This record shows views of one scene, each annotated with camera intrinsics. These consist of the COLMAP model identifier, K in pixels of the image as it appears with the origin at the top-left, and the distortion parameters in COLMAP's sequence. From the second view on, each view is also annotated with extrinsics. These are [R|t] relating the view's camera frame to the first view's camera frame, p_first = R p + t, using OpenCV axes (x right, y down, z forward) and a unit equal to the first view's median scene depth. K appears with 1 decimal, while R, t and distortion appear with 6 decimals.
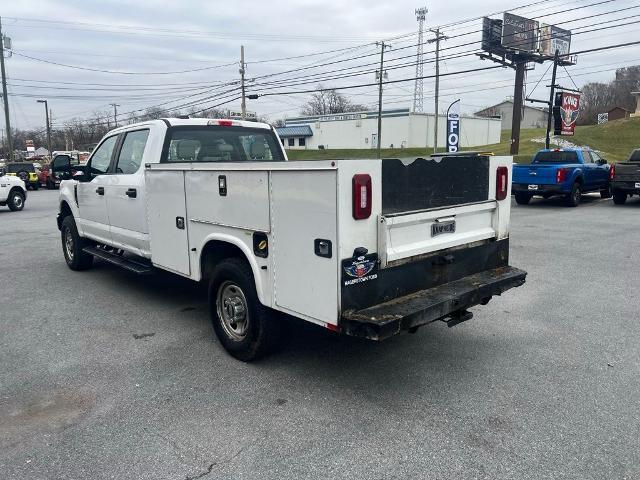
lens RADIAL K [[465.6, 0, 320.0], [0, 465.6, 240.0], [0, 0, 1]] dist [0.068513, -0.094623]
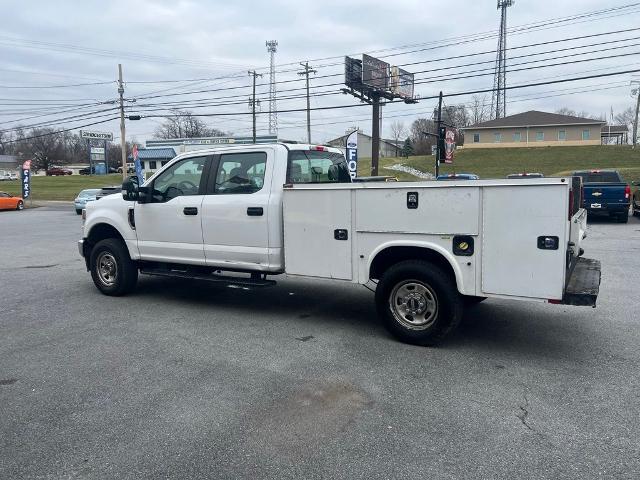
lens RADIAL K [[465.6, 0, 320.0], [0, 465.6, 240.0], [0, 0, 1]] dist [0.068513, -0.094623]
pose [[0.952986, -0.034857, 0.301002, -0.147512], [0.050335, 0.997771, -0.043819, 0.005113], [-0.298804, 0.056910, 0.952616, -0.014562]]
